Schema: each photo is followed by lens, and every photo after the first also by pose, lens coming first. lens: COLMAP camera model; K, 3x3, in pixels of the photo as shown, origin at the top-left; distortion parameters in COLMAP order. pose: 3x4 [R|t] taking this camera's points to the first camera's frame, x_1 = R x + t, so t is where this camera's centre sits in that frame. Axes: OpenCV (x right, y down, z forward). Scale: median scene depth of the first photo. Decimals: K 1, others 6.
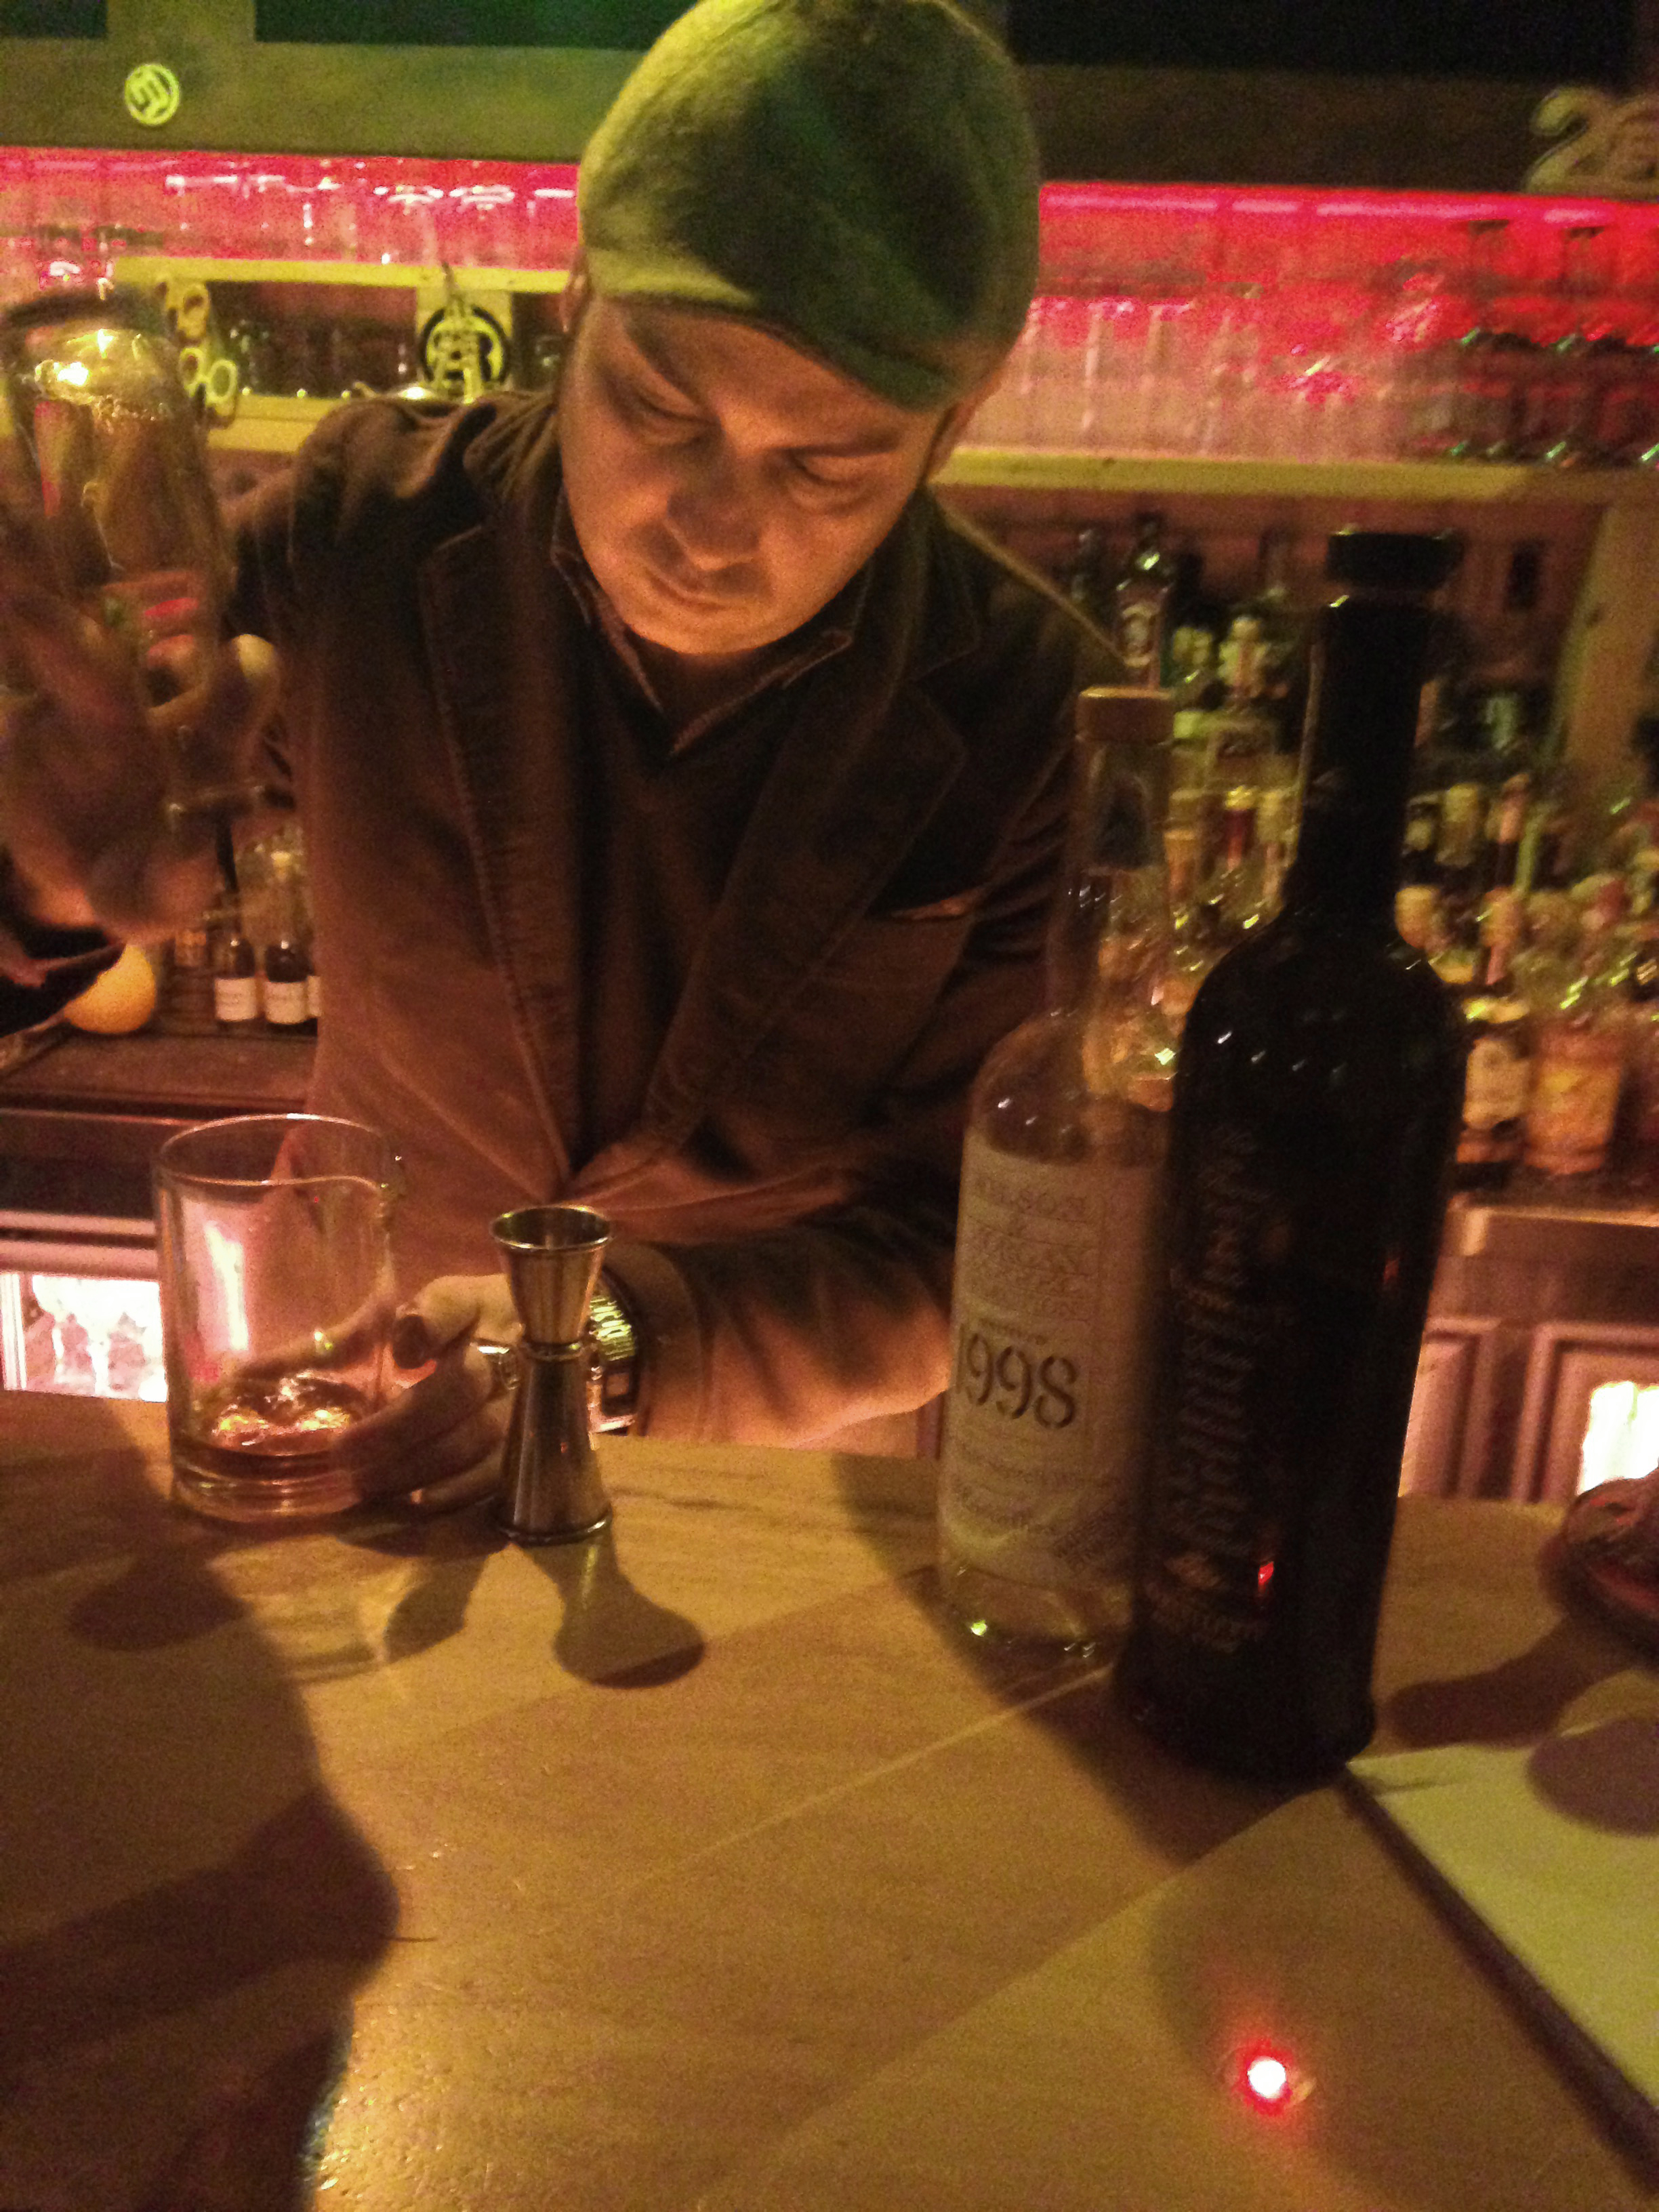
lens RADIAL K [[2109.8, 0, 815.9], [0, 2109.8, 1113.9], [0, 0, 1]] dist [0.021411, 0.000000]
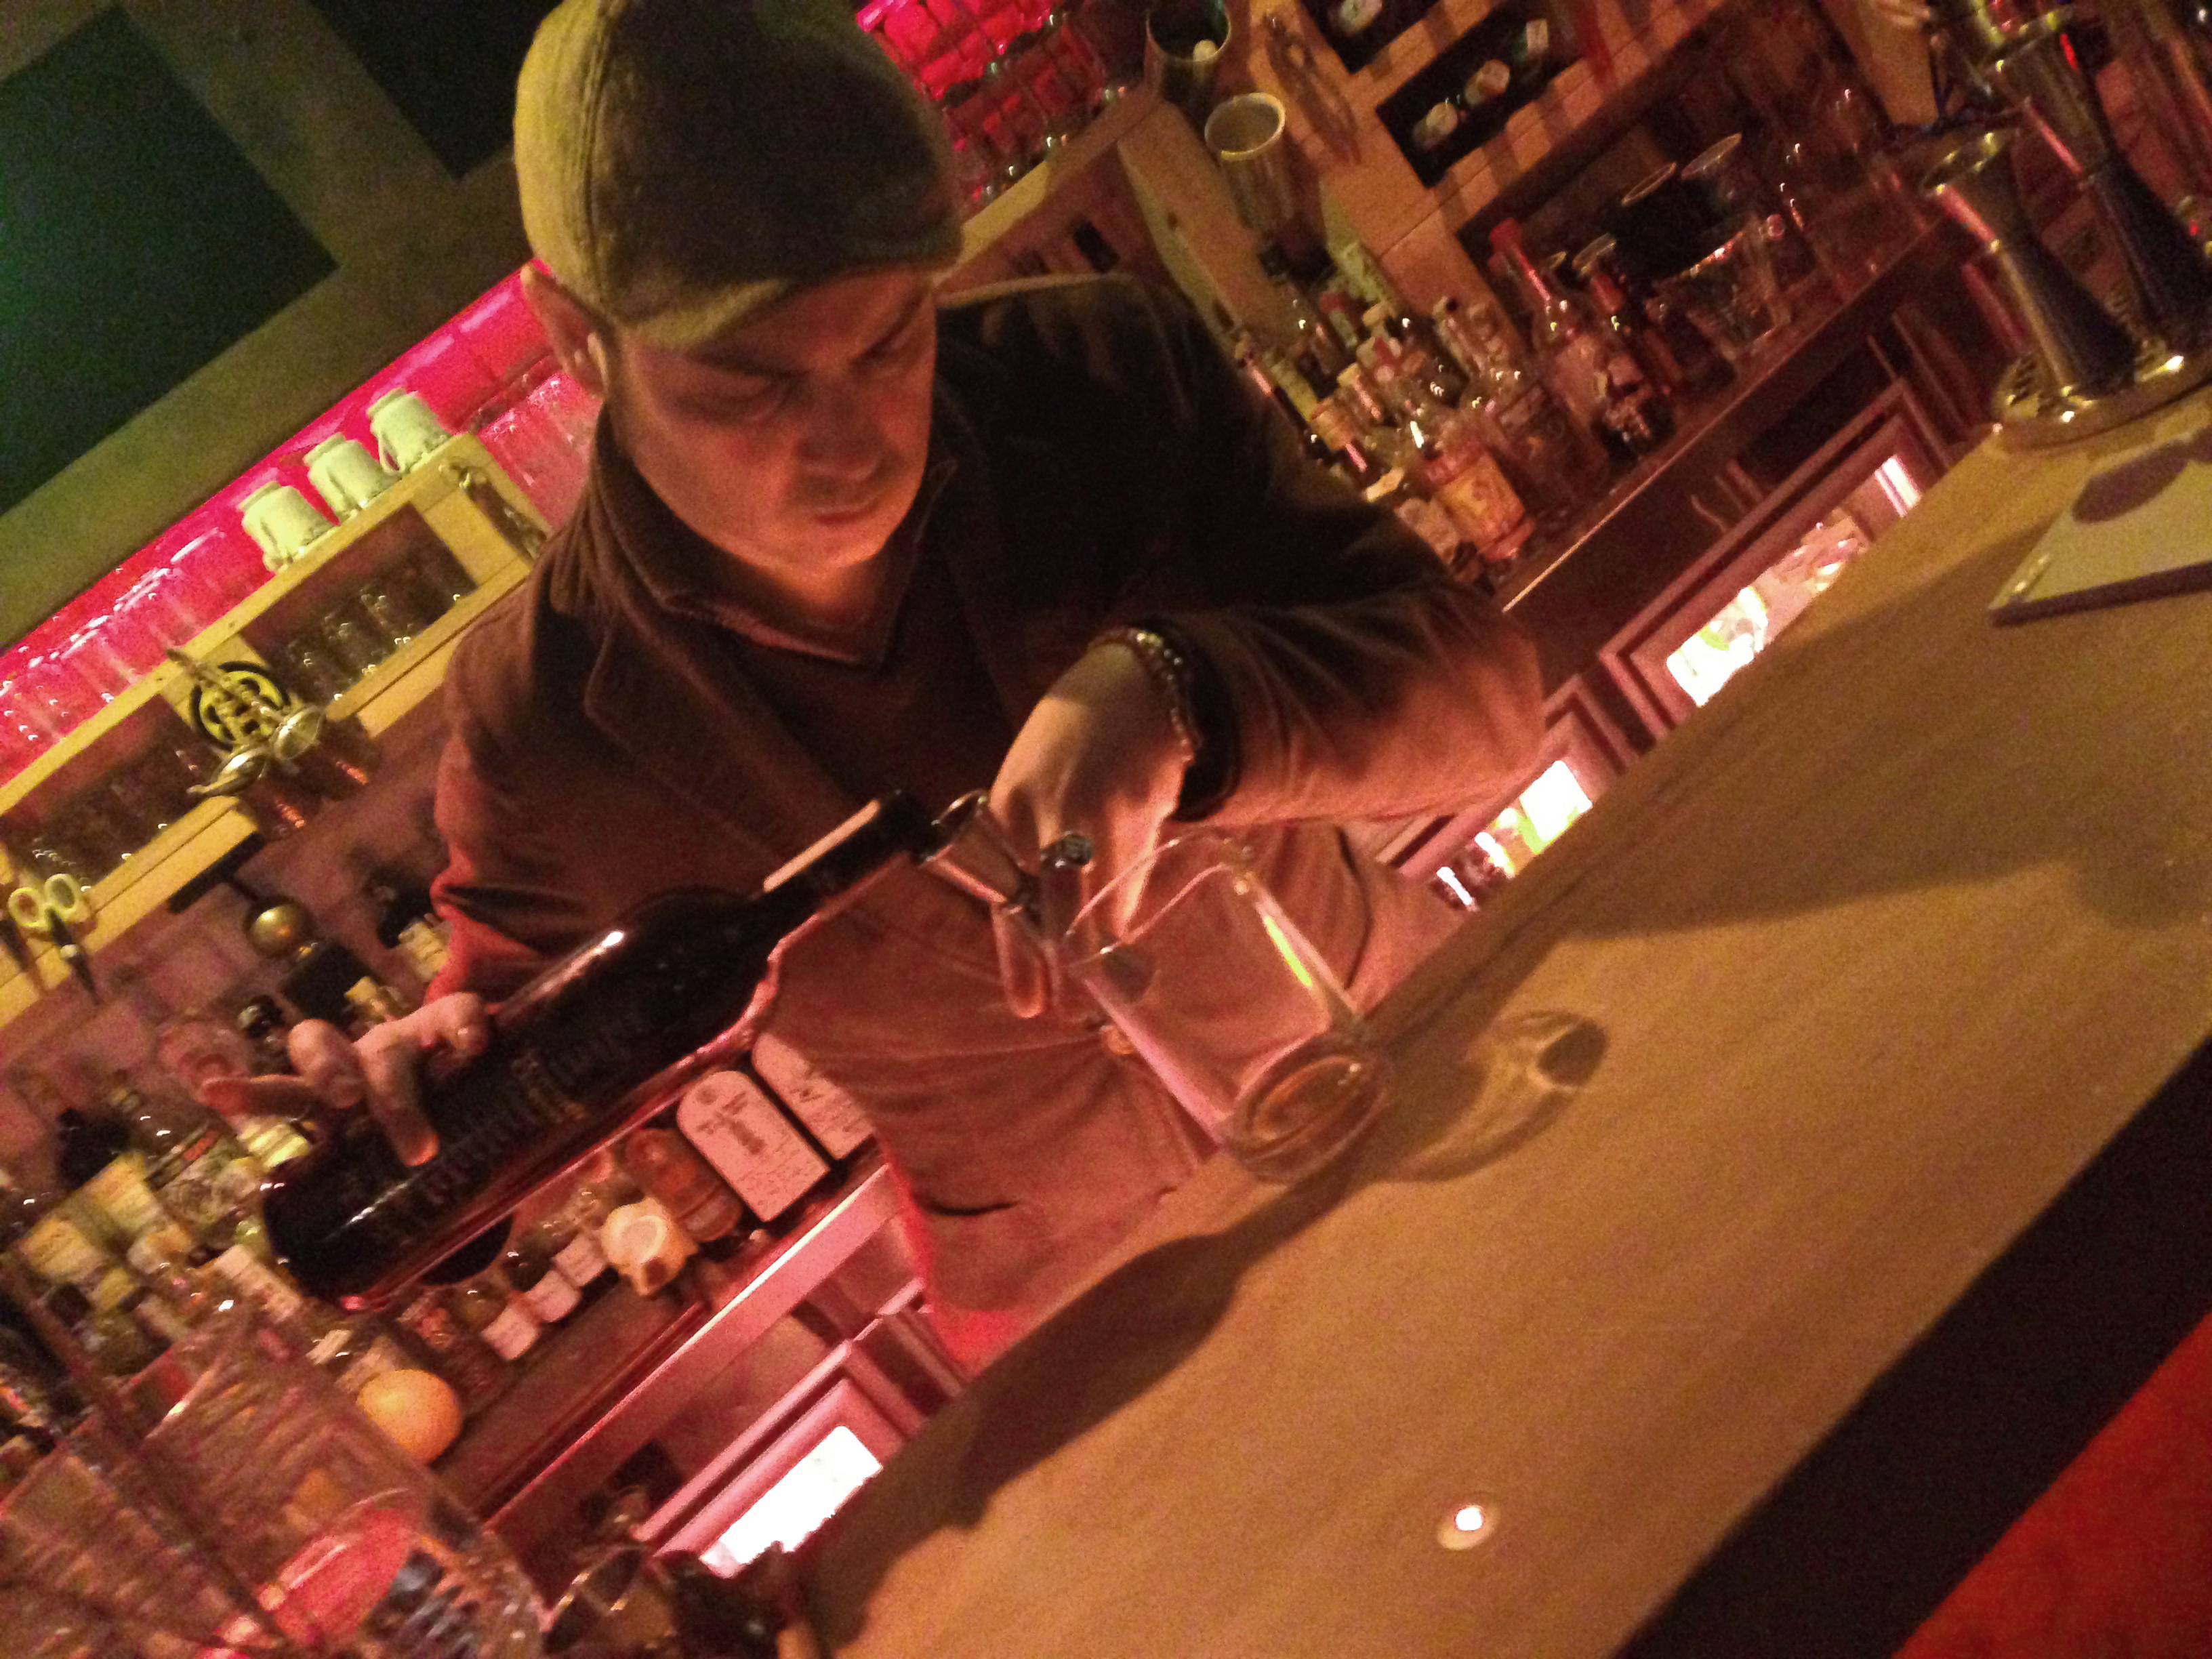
lens RADIAL K [[2109.8, 0, 1104.1], [0, 2109.8, 838.7], [0, 0, 1]] dist [0.021411, 0.000000]
pose [[0.678030, -0.682529, 0.272819, -0.205946], [0.712311, 0.701708, -0.014780, -0.005207], [-0.181352, 0.204354, 0.961952, -0.040340]]
